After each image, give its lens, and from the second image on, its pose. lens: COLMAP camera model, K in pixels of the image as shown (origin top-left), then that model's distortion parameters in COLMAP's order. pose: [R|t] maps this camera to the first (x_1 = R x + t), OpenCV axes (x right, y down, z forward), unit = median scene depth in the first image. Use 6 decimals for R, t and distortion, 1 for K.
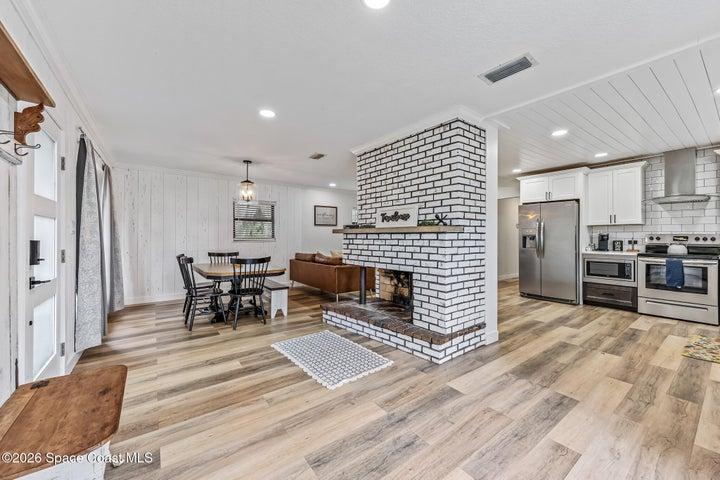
lens RADIAL K [[282.6, 0, 360.8], [0, 282.6, 235.3], [0, 0, 1]] dist [0.001060, -0.000121]
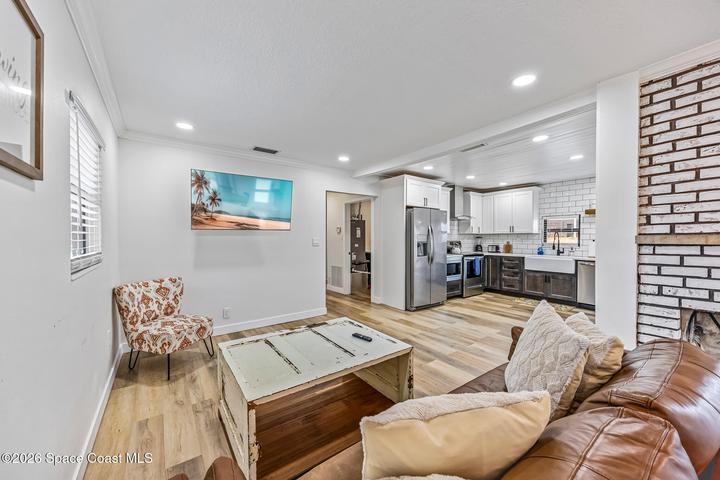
lens RADIAL K [[275.1, 0, 357.4], [0, 275.1, 241.4], [0, 0, 1]] dist [0.001894, 0.000039]
pose [[0.007826, -0.009701, 0.999922, -0.382837], [-0.003309, 0.999947, 0.009728, -0.012417], [-0.999964, -0.003385, 0.007794, 1.552209]]
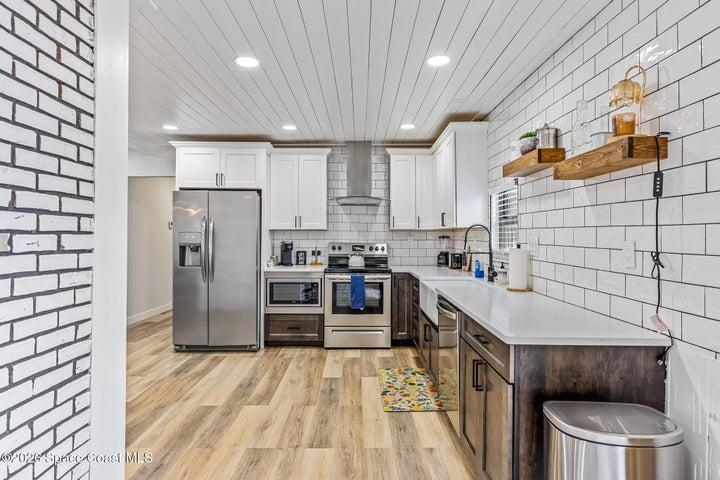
lens RADIAL K [[410.6, 0, 360.0], [0, 410.6, 240.0], [0, 0, 1]] dist [0.003624, 0.000201]
pose [[0.587875, -0.000045, 0.808952, 0.154772], [-0.007924, 0.999952, 0.005814, -0.020493], [-0.808913, -0.009828, 0.587846, 0.290403]]
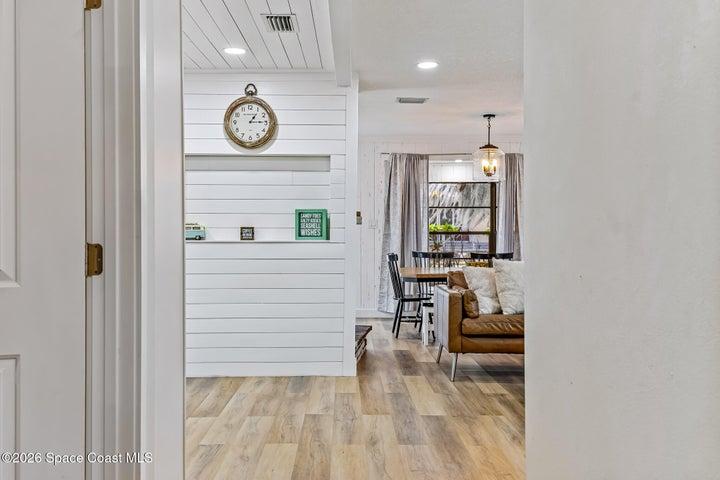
lens RADIAL K [[680.9, 0, 347.5], [0, 680.9, 220.1], [0, 0, 1]] dist [0.015488, 0.001991]
pose [[-0.592556, -0.011498, -0.805447, 1.232811], [0.003148, 0.999857, -0.016589, 0.012738], [0.805523, -0.012365, -0.592435, 1.898415]]
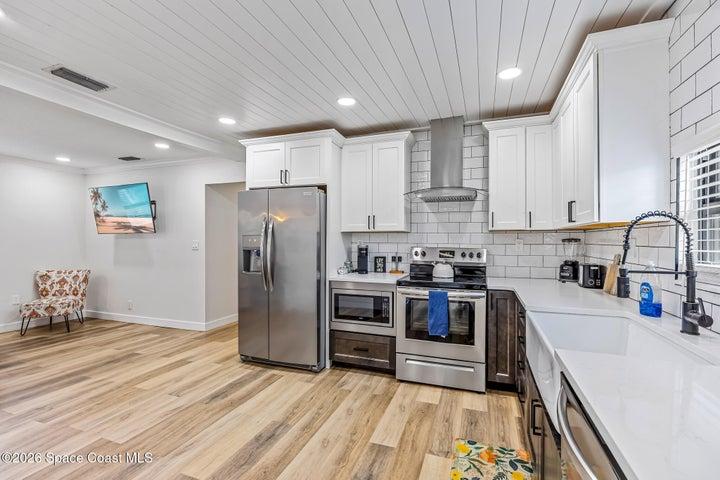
lens RADIAL K [[323.1, 0, 364.6], [0, 323.1, 246.0], [0, 0, 1]] dist [-0.000352, 0.000001]
pose [[0.833541, -0.003394, 0.552447, 0.559993], [-0.006922, 0.999838, 0.016587, -0.019760], [-0.552415, -0.017650, 0.833383, 0.482720]]
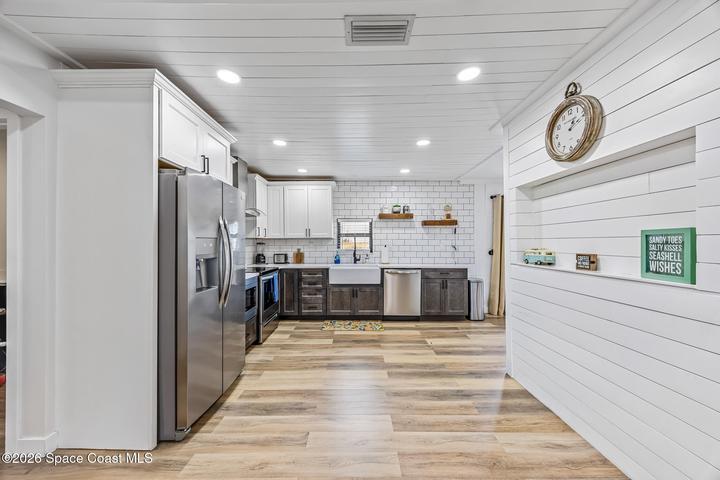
lens RADIAL K [[269.4, 0, 359.1], [0, 269.4, 237.7], [0, 0, 1]] dist [0.000452, -0.000079]
pose [[-0.806173, 0.020452, 0.591326, 0.276810], [0.006836, 0.999658, -0.025255, -0.015782], [-0.591640, -0.016318, -0.806037, 1.509375]]
